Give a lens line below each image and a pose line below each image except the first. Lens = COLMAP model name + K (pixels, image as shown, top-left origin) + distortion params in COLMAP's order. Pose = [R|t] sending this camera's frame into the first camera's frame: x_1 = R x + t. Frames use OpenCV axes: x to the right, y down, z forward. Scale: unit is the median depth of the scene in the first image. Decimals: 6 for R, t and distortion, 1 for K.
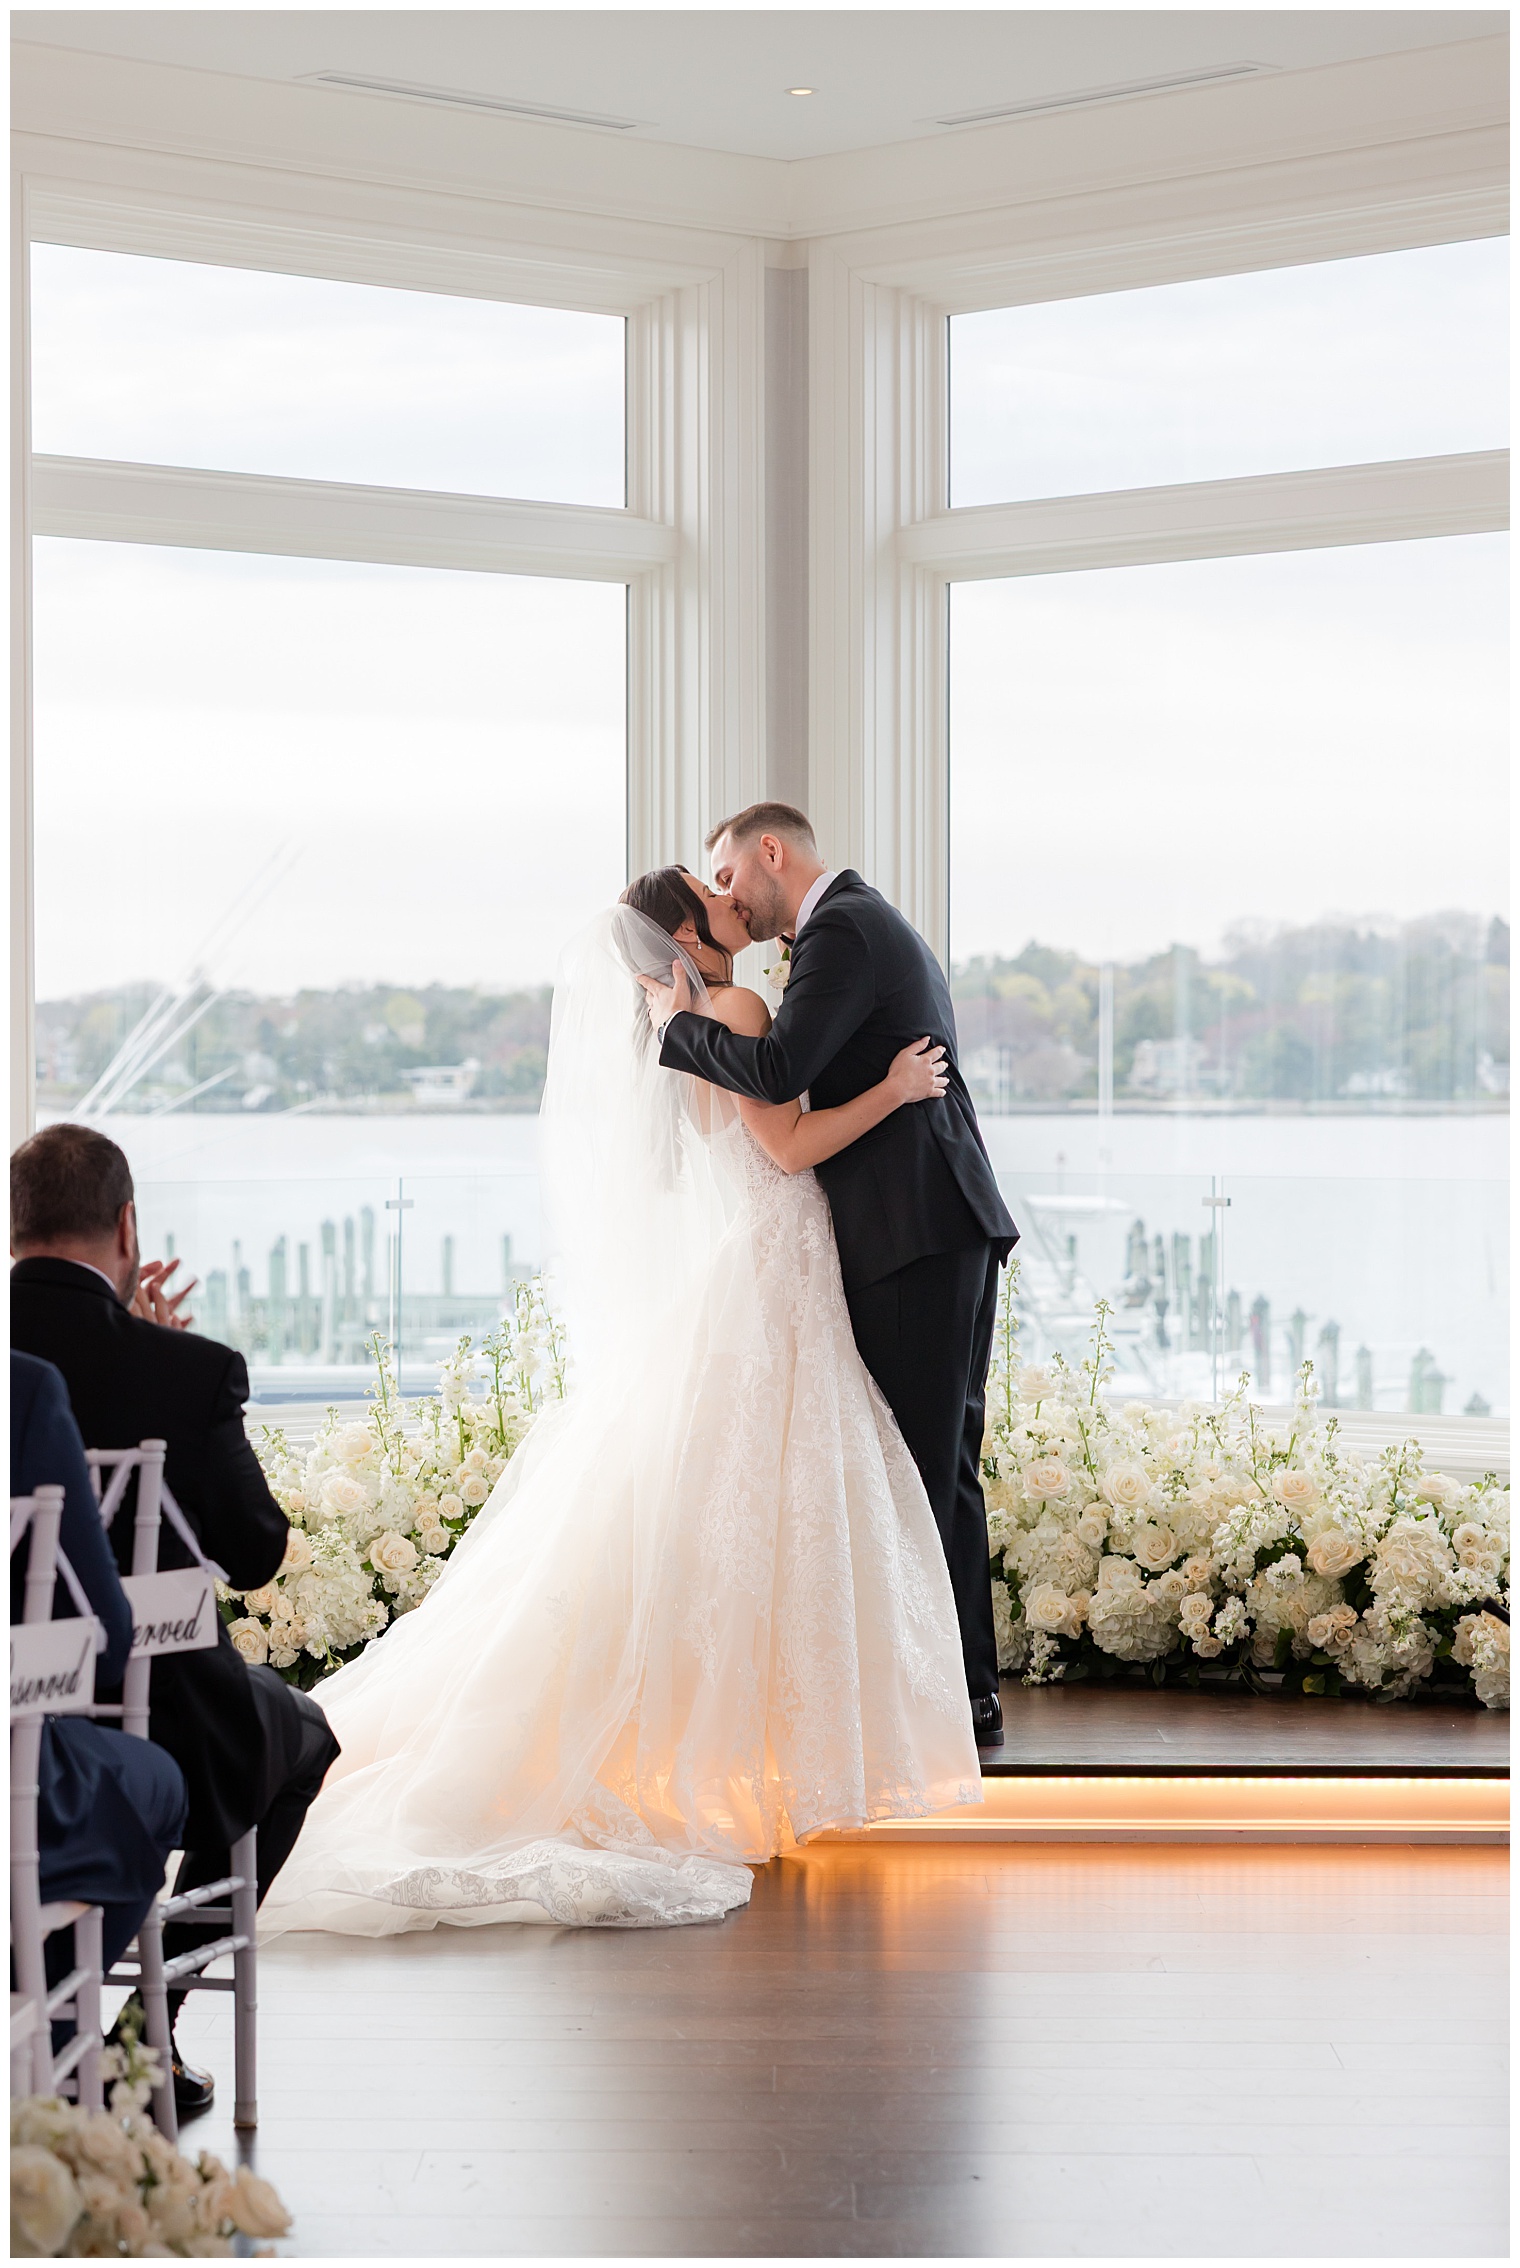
lens RADIAL K [[6706.3, 0, 760.0], [0, 6706.3, 1134.0], [0, 0, 1]] dist [-0.042636, -0.752806]
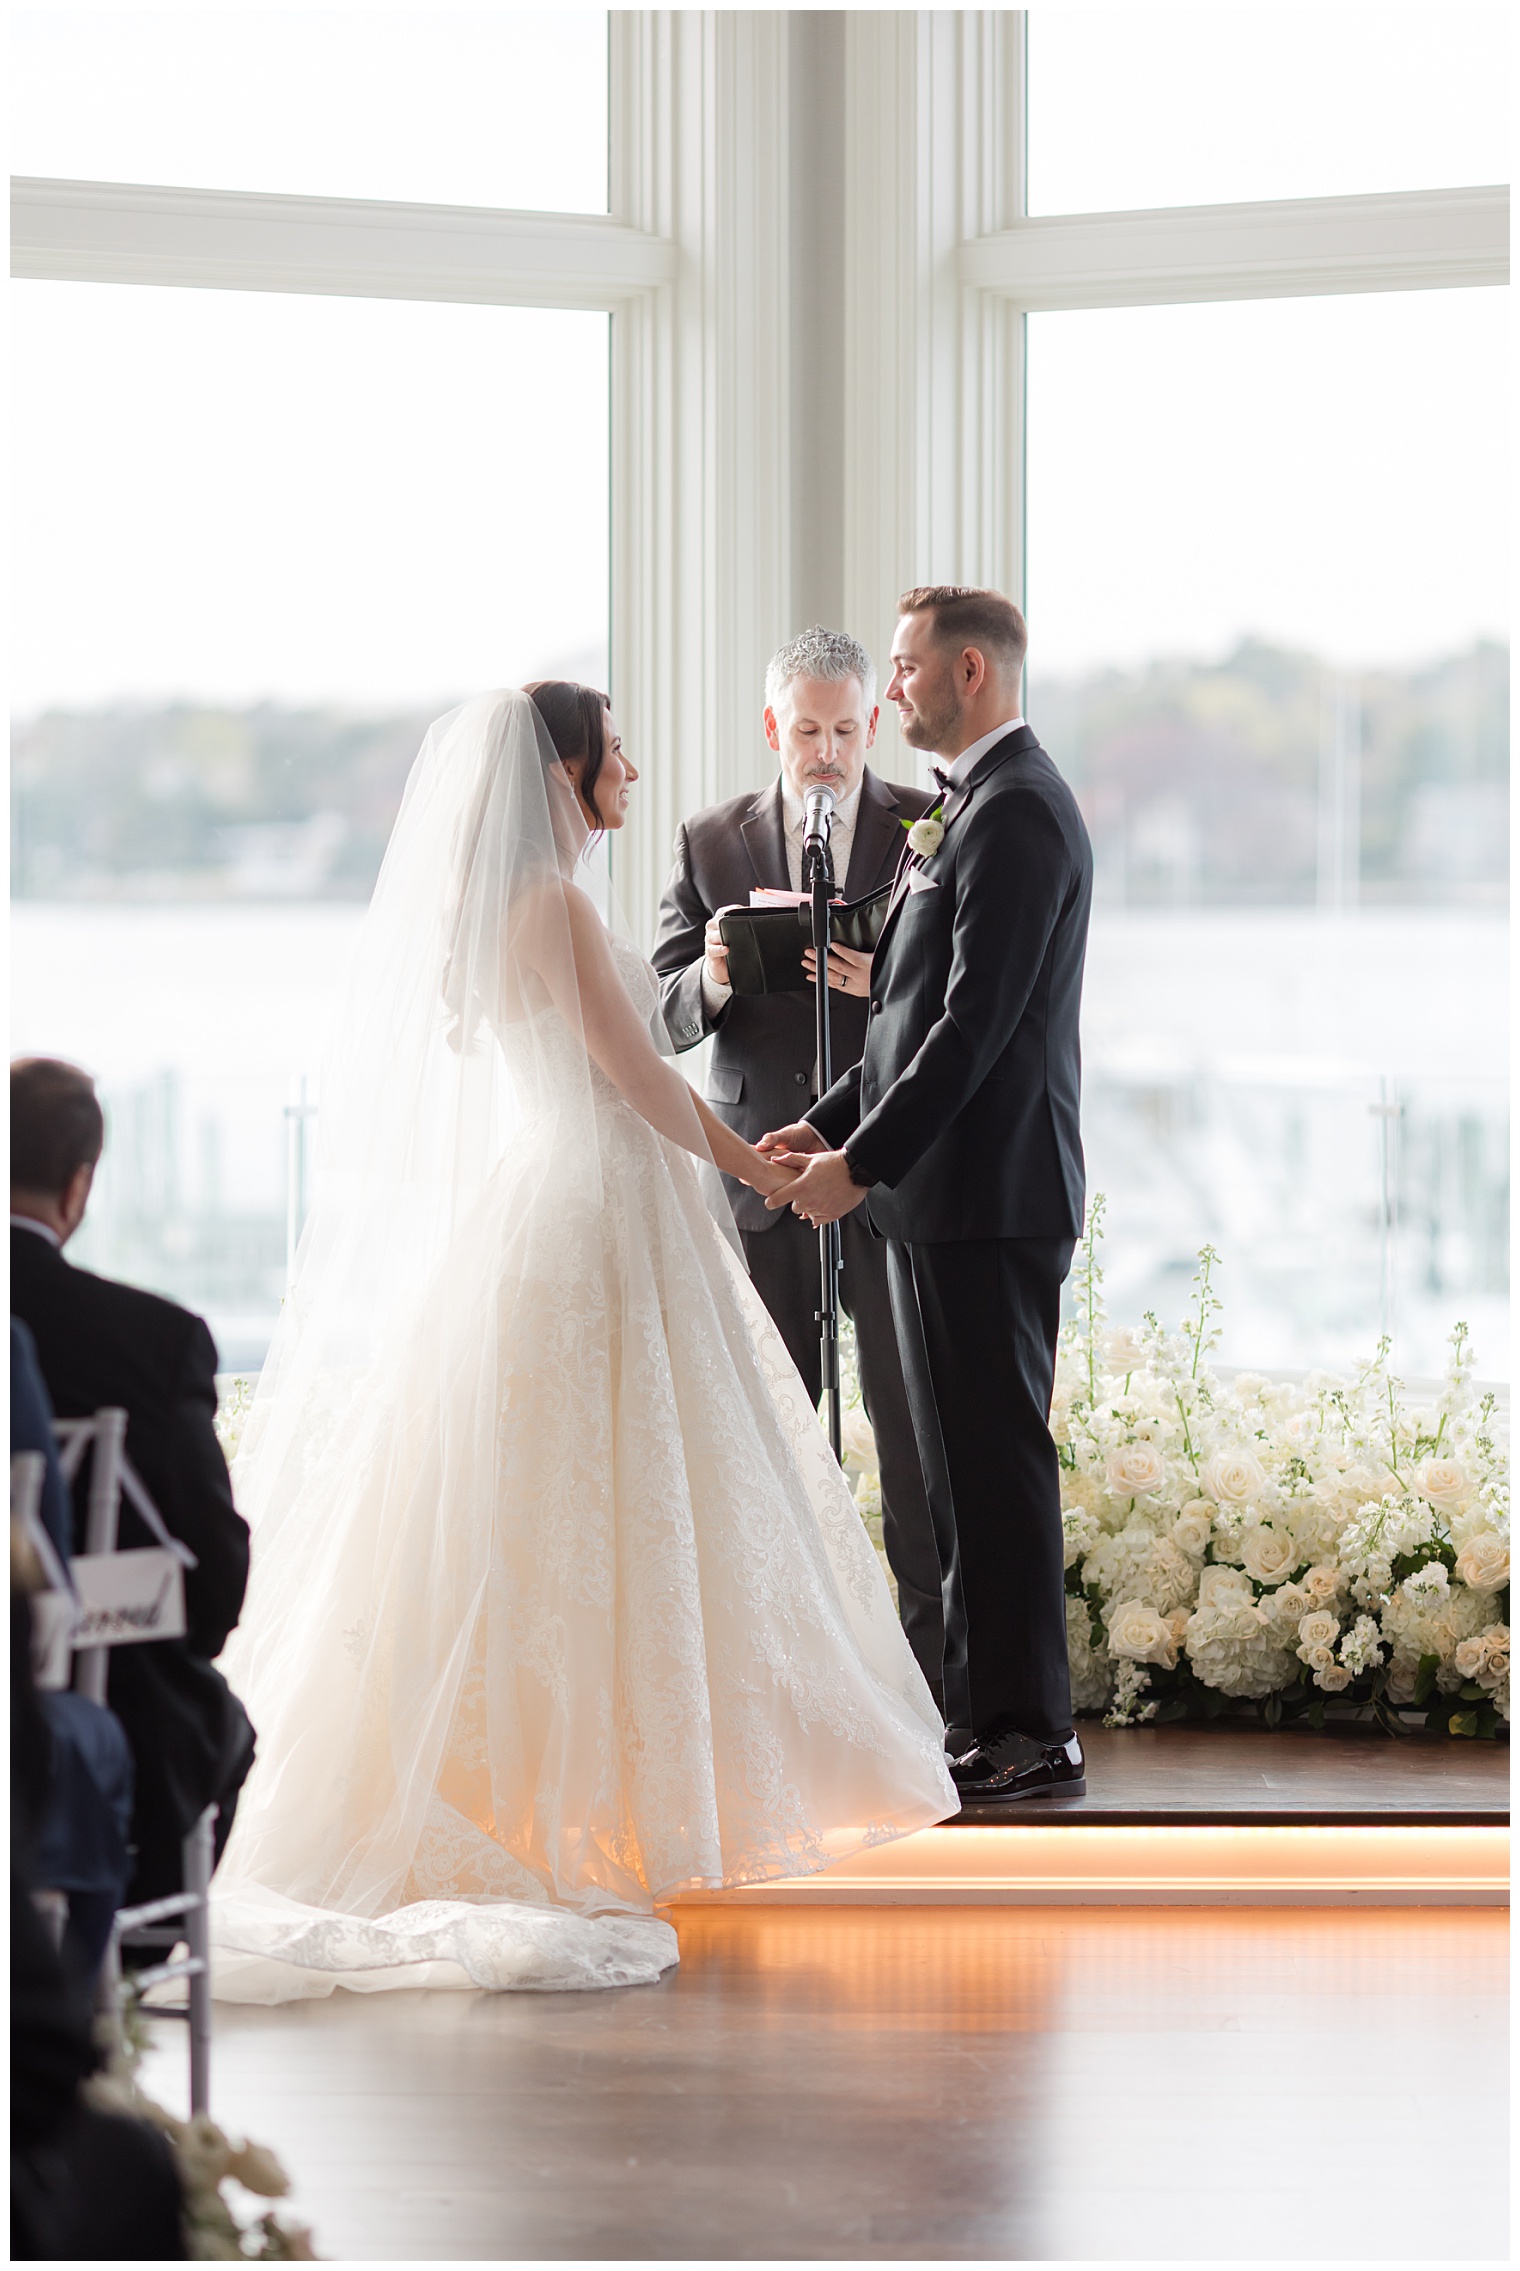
lens RADIAL K [[6715.2, 0, 760.0], [0, 6715.2, 1135.5], [0, 0, 1]] dist [-0.042636, -0.752806]
pose [[0.999998, 0.001558, -0.000868, -0.001325], [-0.001553, 0.999985, 0.005206, 0.007458], [0.000876, -0.005205, 0.999986, 0.198198]]
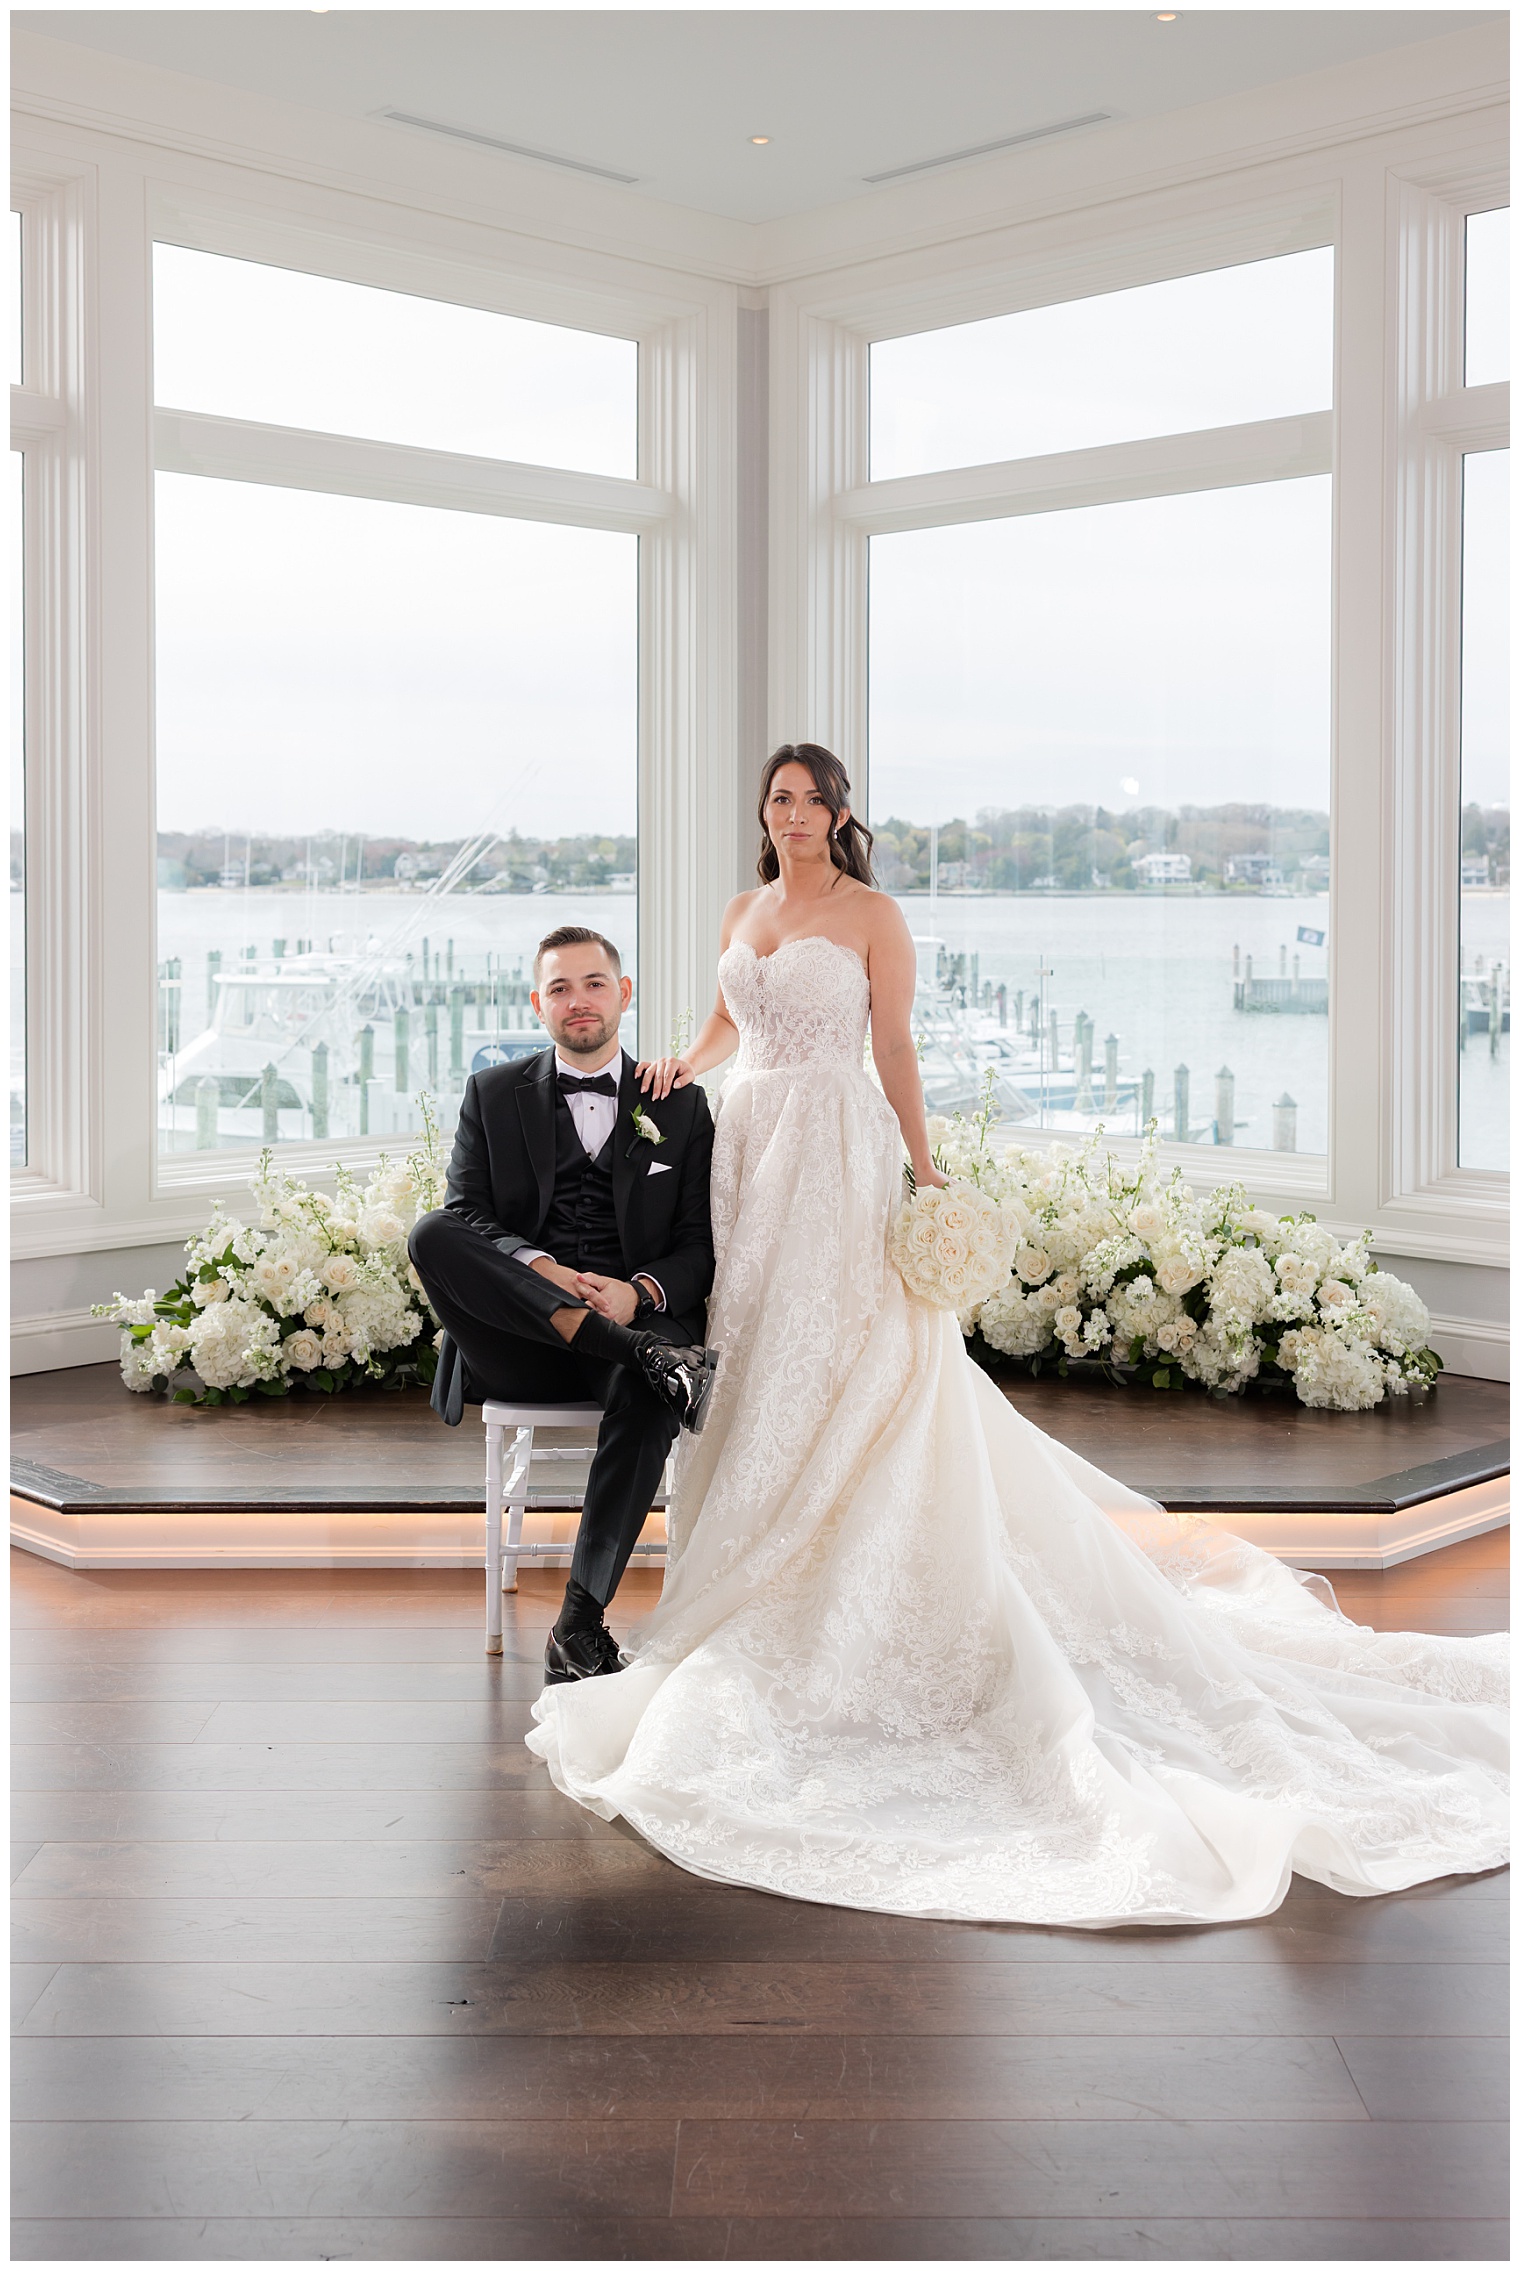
lens RADIAL K [[12186.1, 0, 760.0], [0, 12186.1, 1135.5], [0, 0, 1]] dist [0.283711, 6.095456]
pose [[0.999889, 0.003038, 0.014552, -0.026250], [-0.003150, 0.999966, 0.007633, 0.019629], [-0.014528, -0.007678, 0.999865, -1.300732]]
